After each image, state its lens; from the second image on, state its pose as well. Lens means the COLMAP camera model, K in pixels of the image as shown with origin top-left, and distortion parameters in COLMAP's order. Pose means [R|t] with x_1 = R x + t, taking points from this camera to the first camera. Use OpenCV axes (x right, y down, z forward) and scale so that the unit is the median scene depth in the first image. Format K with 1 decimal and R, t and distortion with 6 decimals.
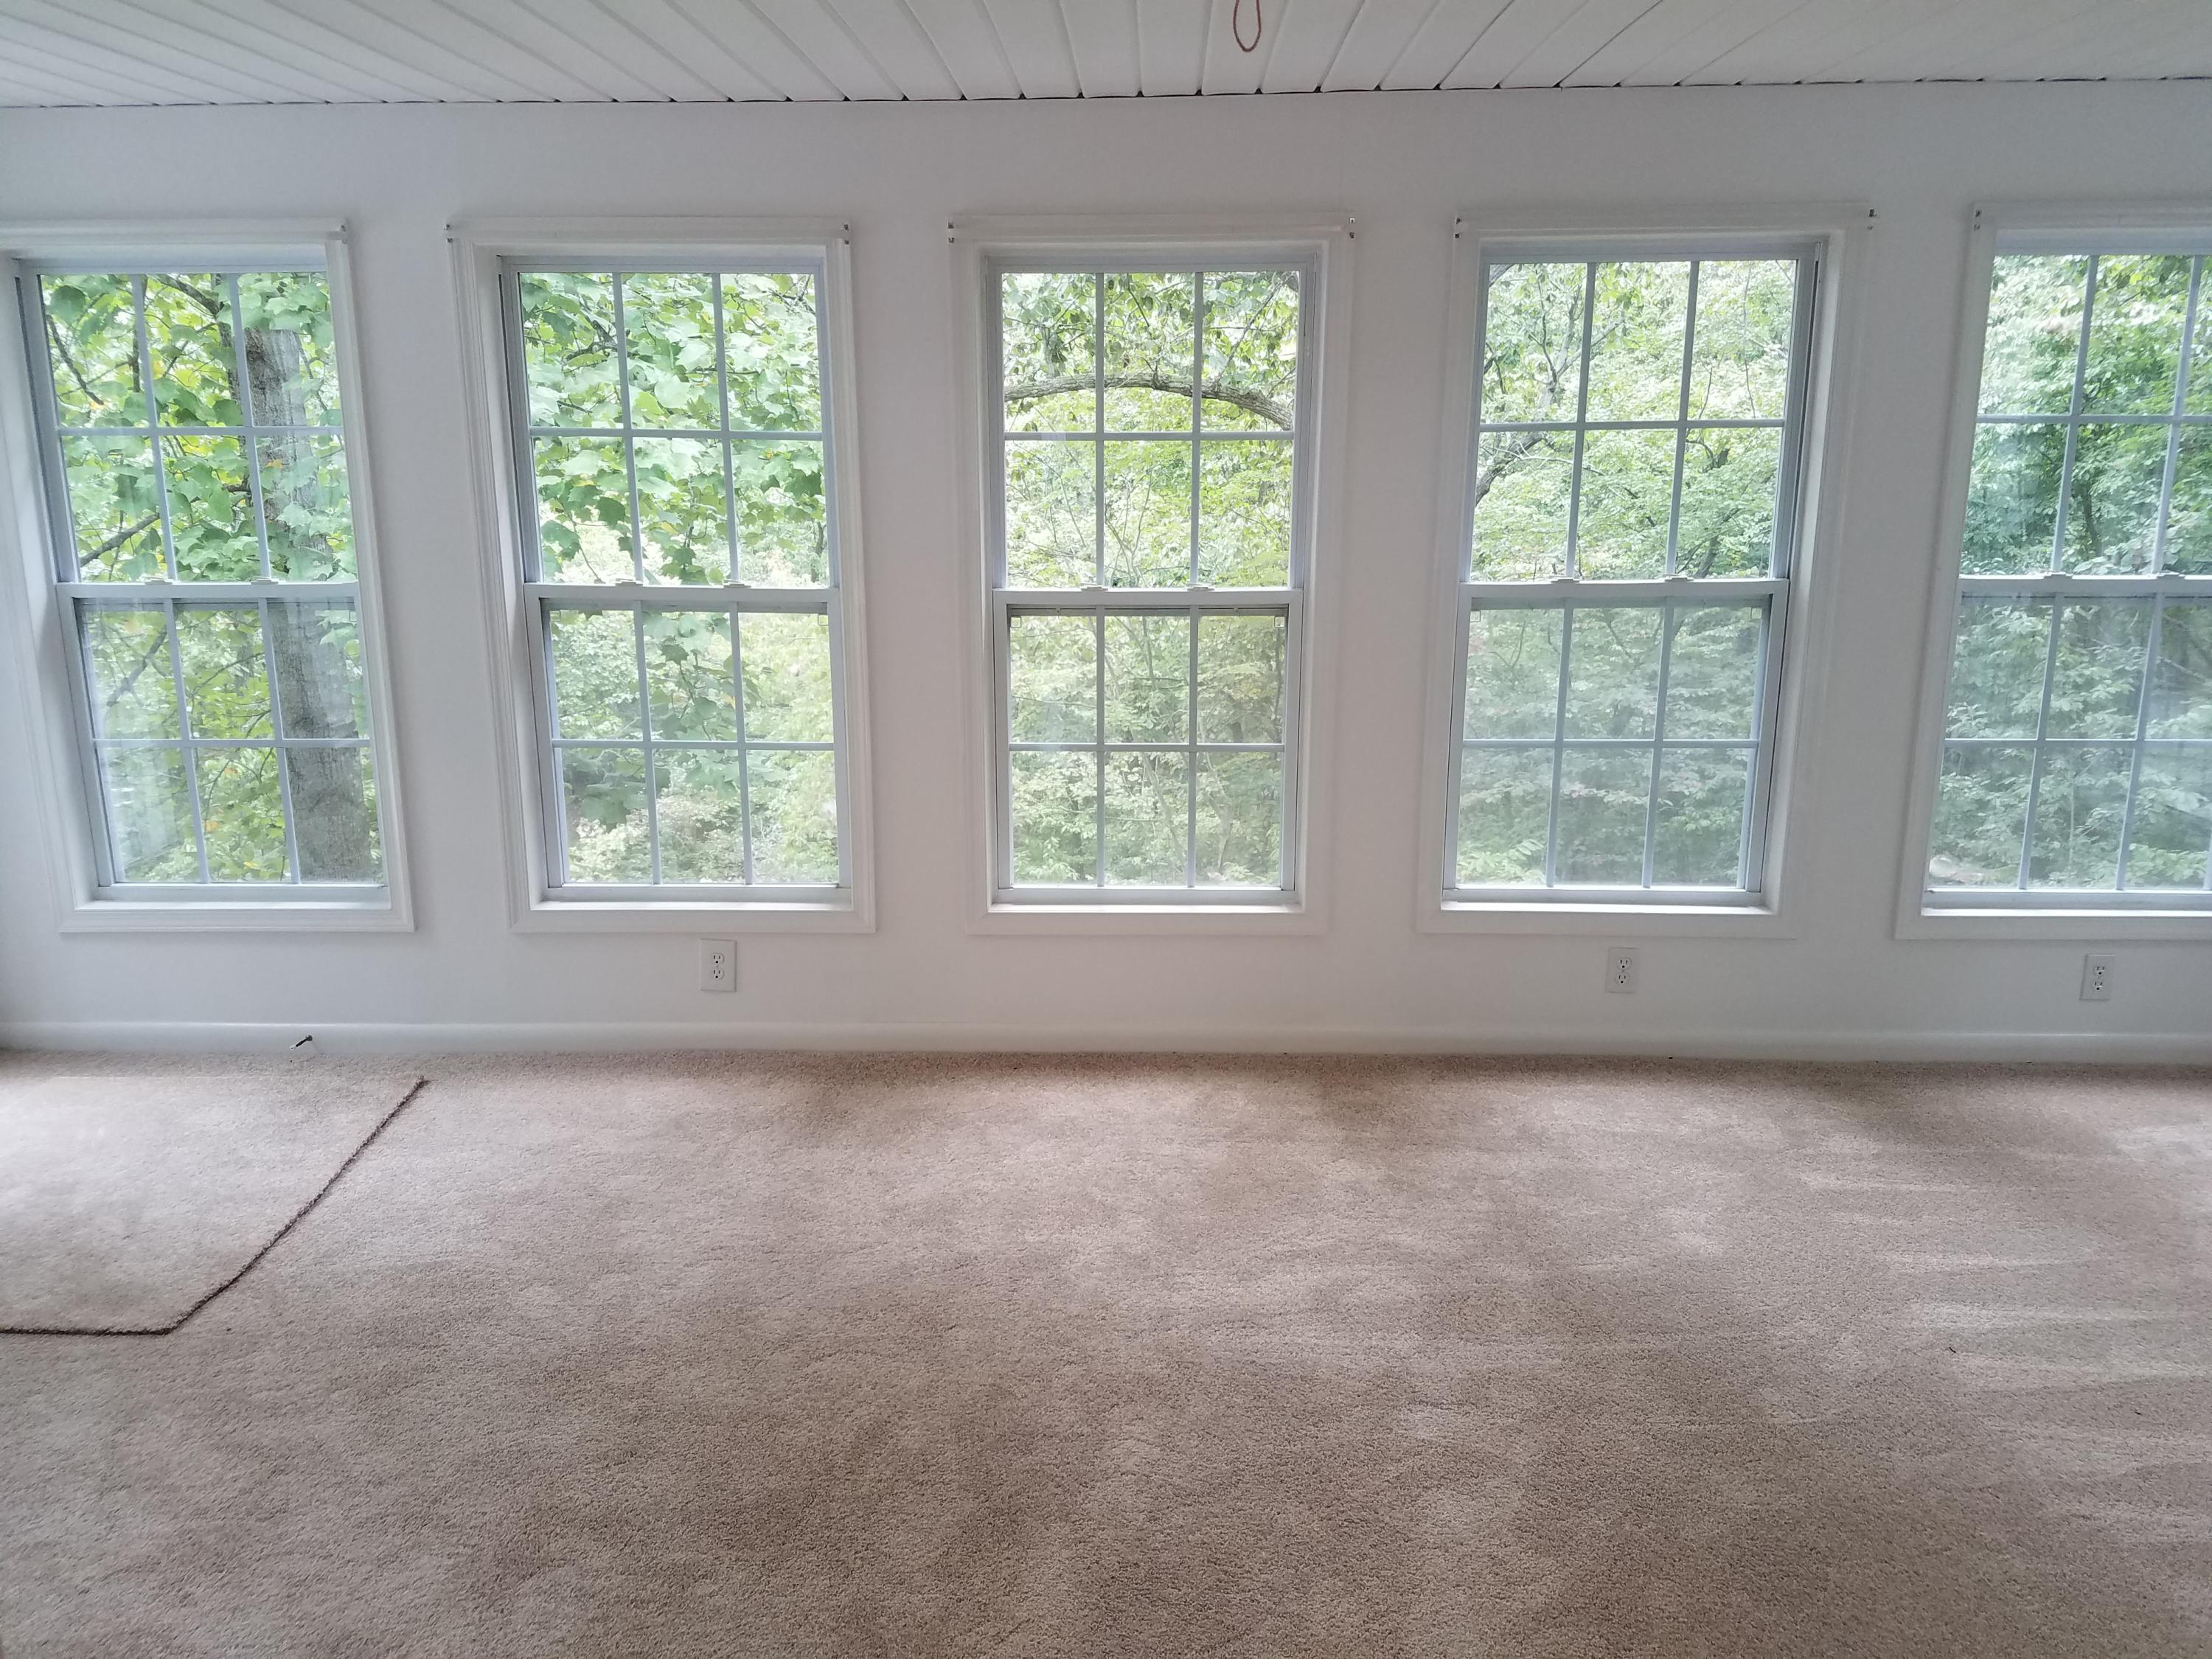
lens RADIAL K [[1672.9, 0, 1071.0], [0, 1672.9, 835.2], [0, 0, 1]] dist [0.202195, -0.355581]
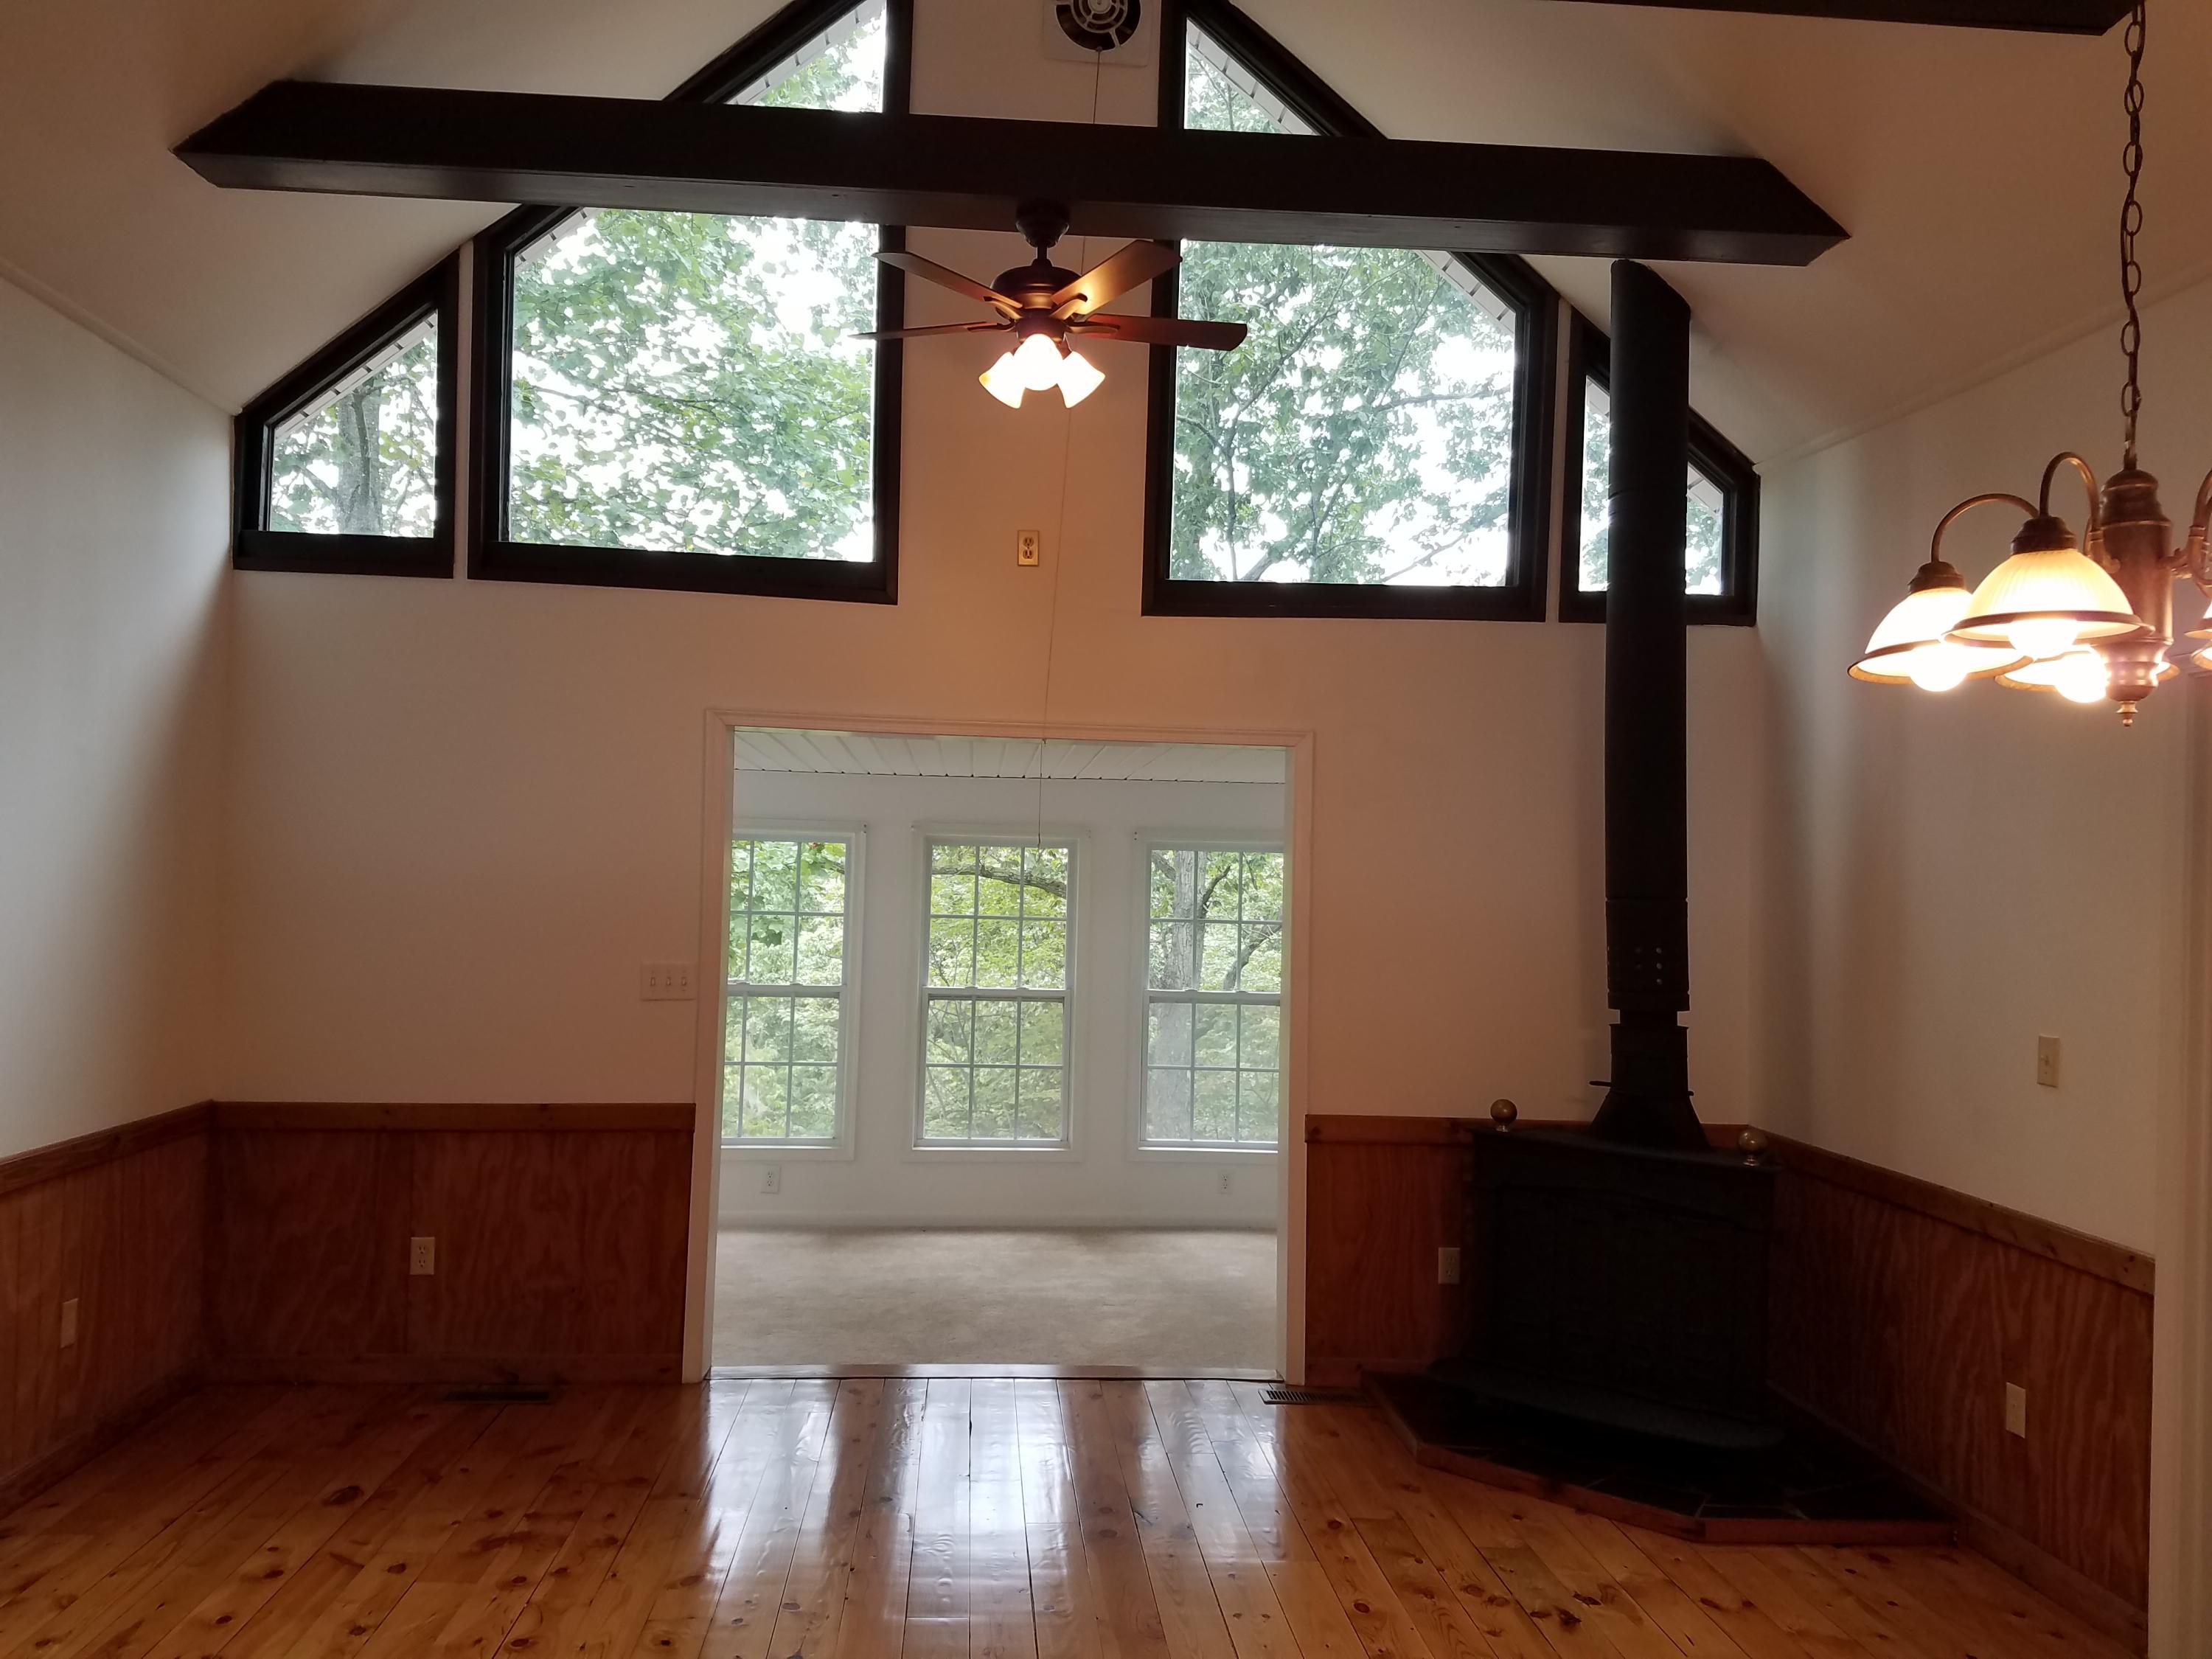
lens RADIAL K [[1685.1, 0, 1048.7], [0, 1685.1, 807.8], [0, 0, 1]] dist [0.112470, -0.138770]
pose [[0.995063, 0.032265, 0.093852, -0.099194], [-0.004171, 0.958438, -0.285272, 0.252568], [-0.099156, 0.283472, 0.953841, -1.139904]]
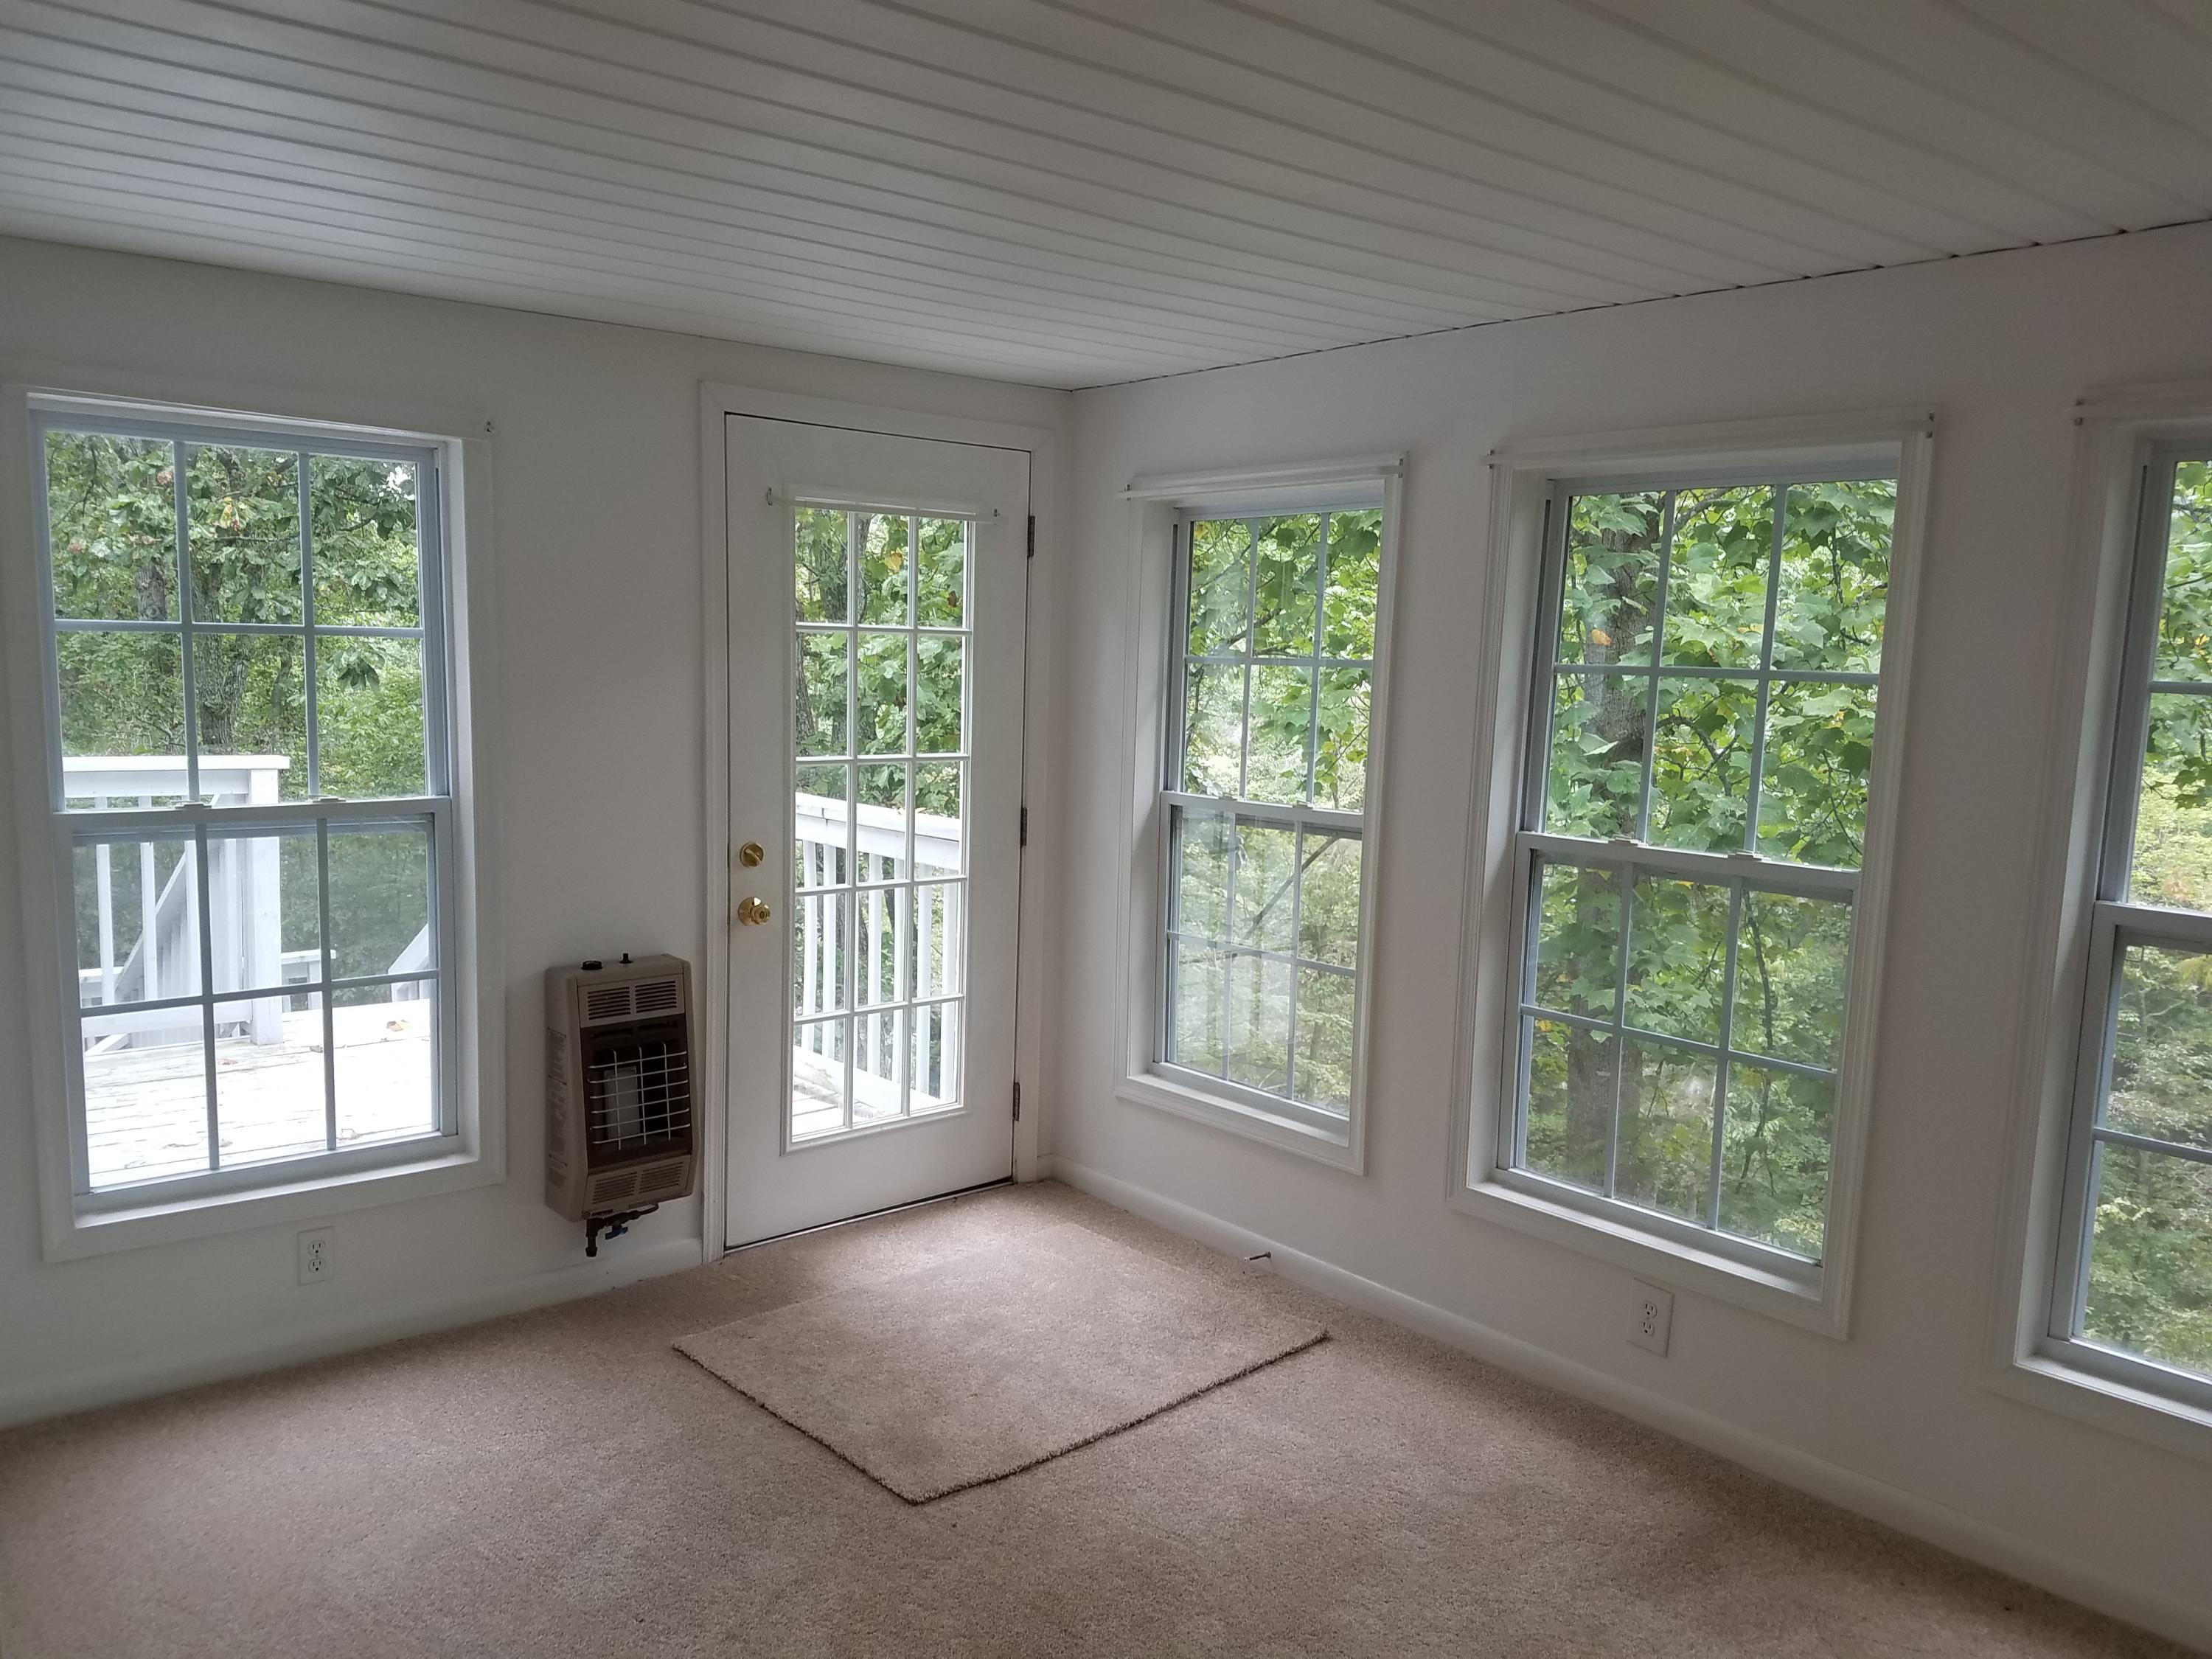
lens RADIAL K [[1678.4, 0, 1090.1], [0, 1678.4, 875.0], [0, 0, 1]] dist [0.209374, -0.353445]
pose [[0.684212, 0.125608, -0.718384, 0.193982], [-0.202616, 0.979016, -0.021799, -0.064699], [0.700571, 0.160471, 0.695305, 0.239326]]
